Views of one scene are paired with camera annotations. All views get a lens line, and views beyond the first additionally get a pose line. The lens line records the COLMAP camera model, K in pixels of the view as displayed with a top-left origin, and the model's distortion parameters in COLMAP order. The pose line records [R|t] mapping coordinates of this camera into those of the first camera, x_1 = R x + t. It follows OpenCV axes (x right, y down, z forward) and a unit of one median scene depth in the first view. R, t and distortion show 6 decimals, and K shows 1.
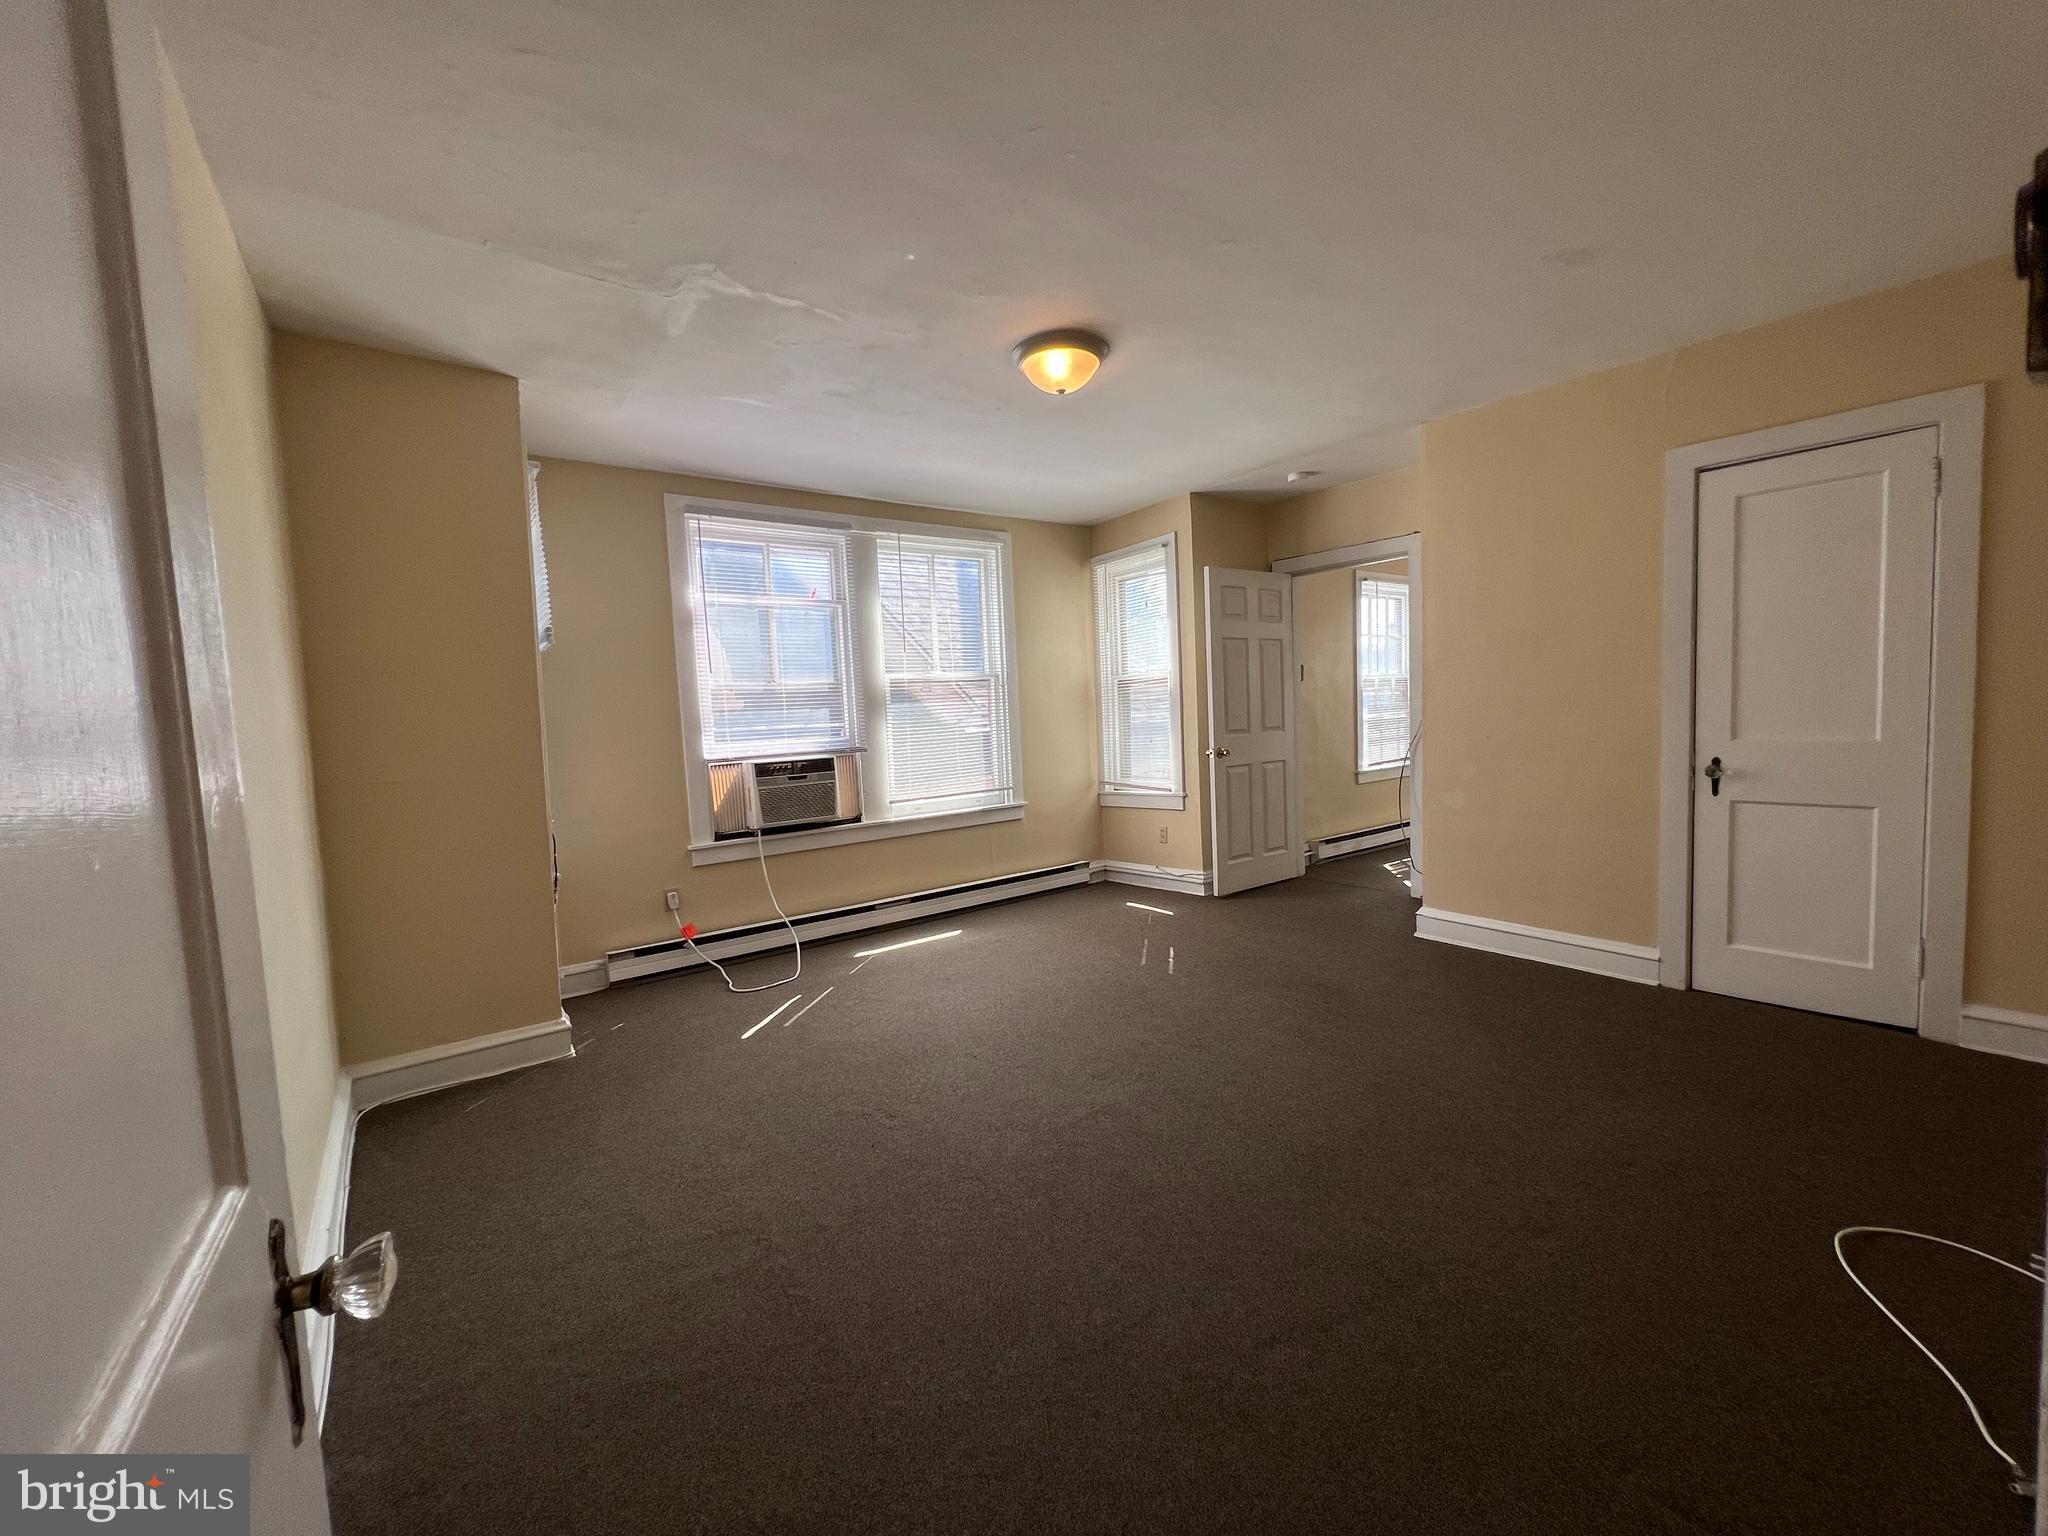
lens RADIAL K [[820.7, 0, 1021.4], [0, 820.7, 778.5], [0, 0, 1]] dist [-0.003791, 0.000006]
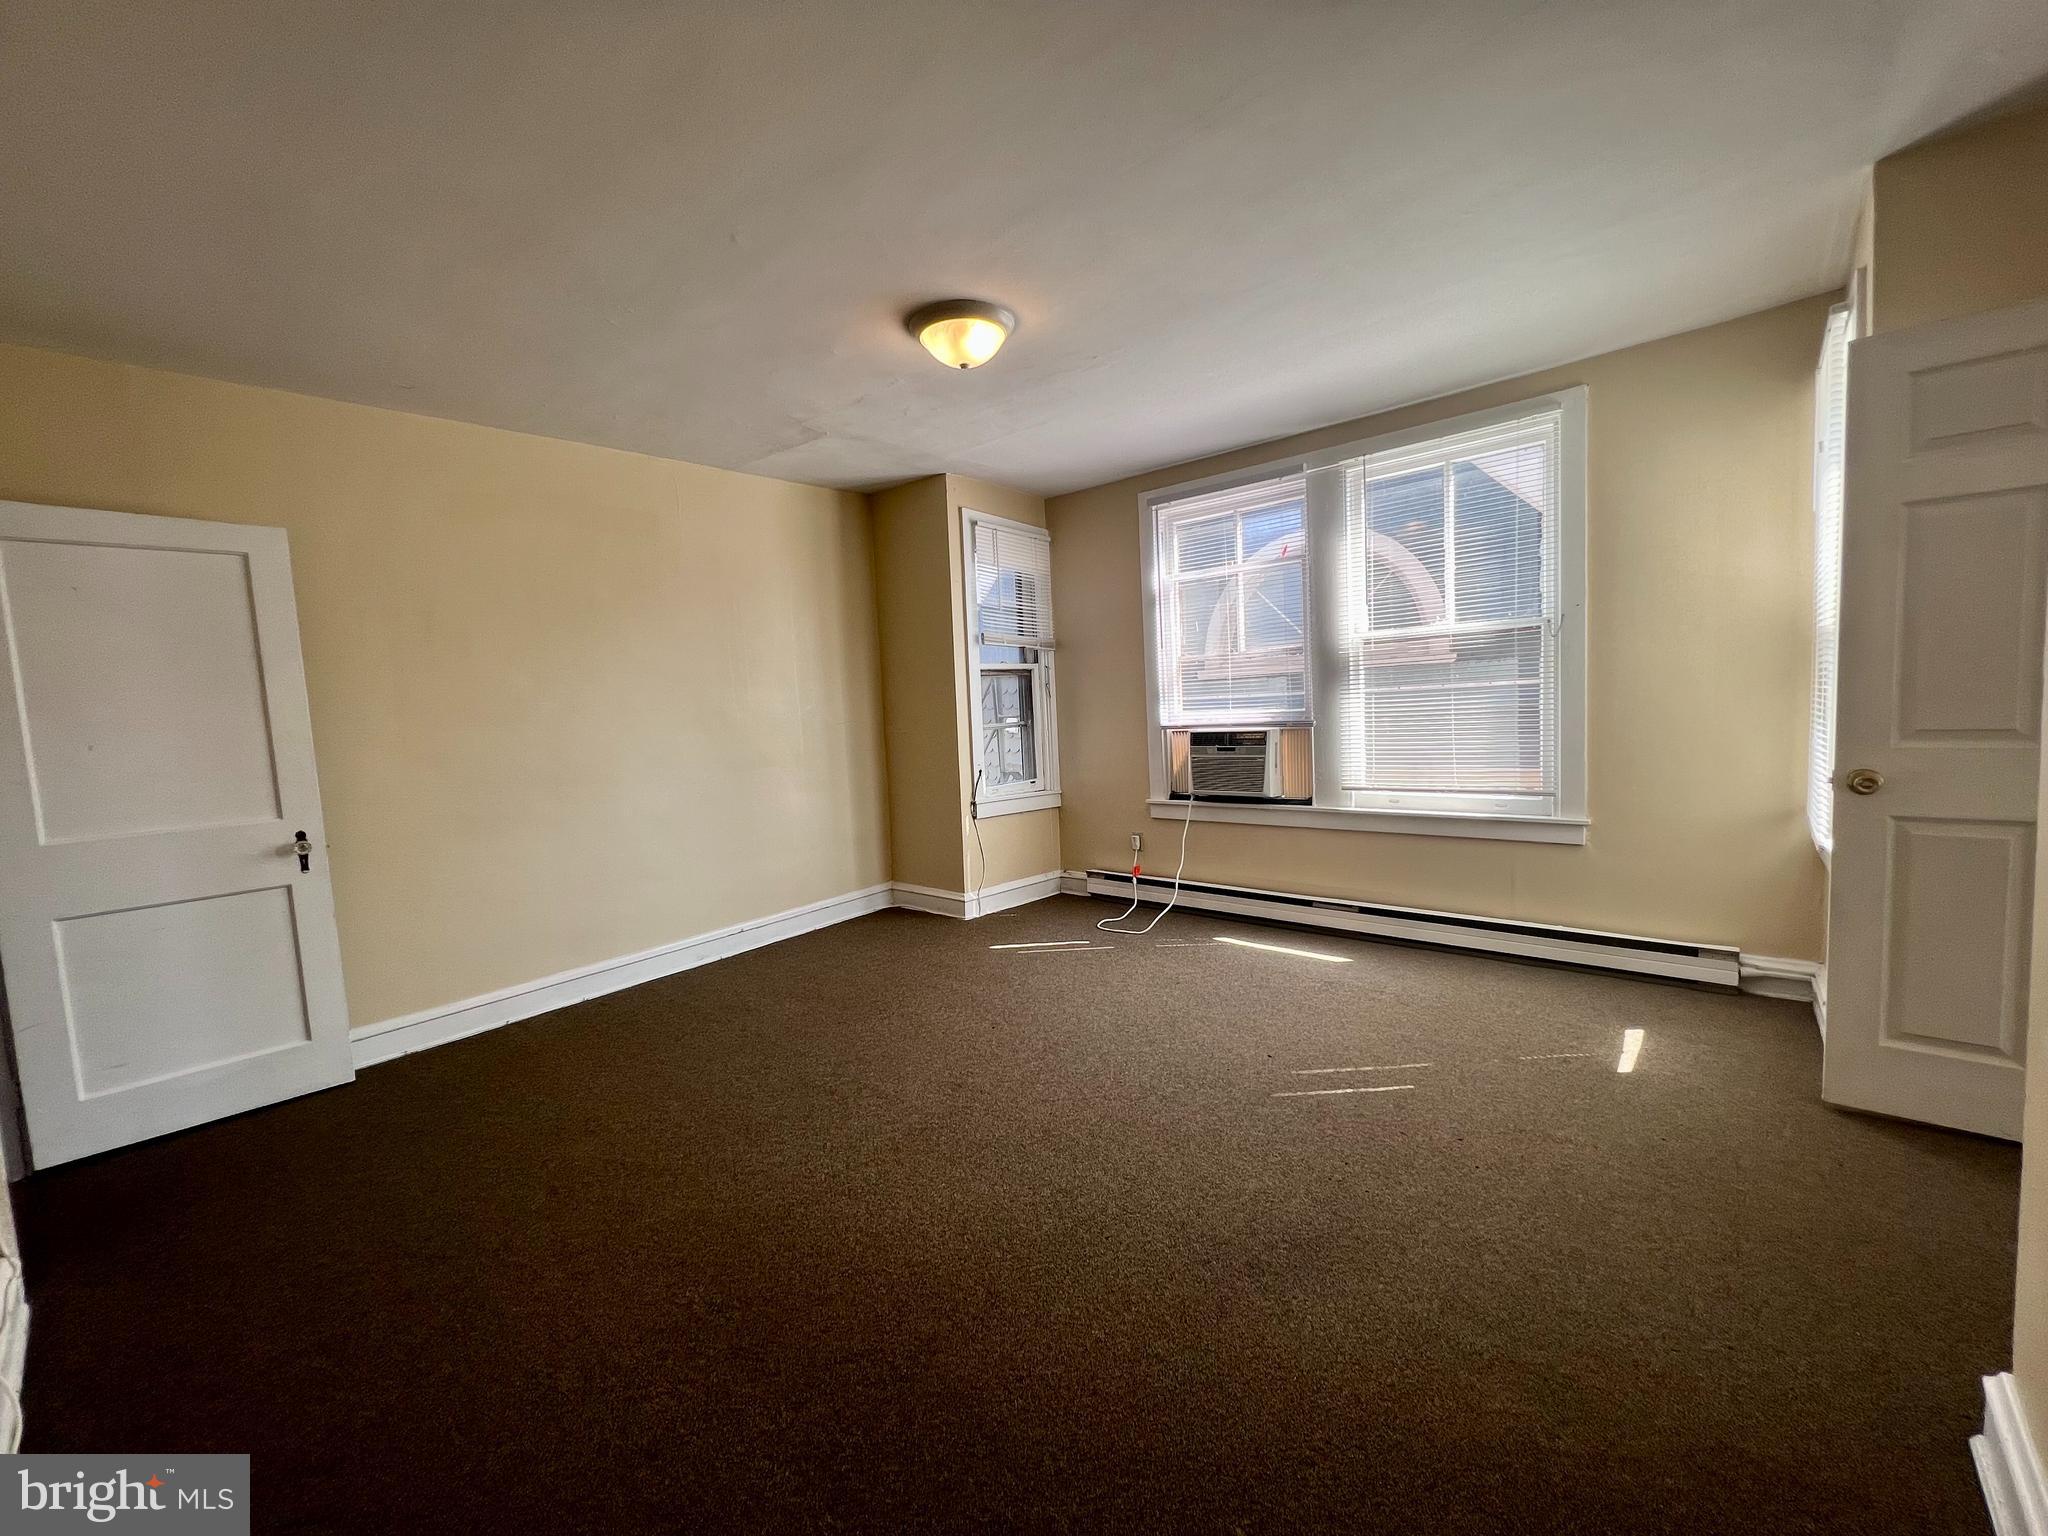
lens RADIAL K [[820.7, 0, 1016.8], [0, 820.7, 776.4], [0, 0, 1]] dist [-0.003791, 0.000006]
pose [[0.197652, 0.124505, -0.972333, 0.630558], [-0.037865, 0.992131, 0.119343, -0.075337], [0.979541, 0.013229, 0.200811, 0.541129]]
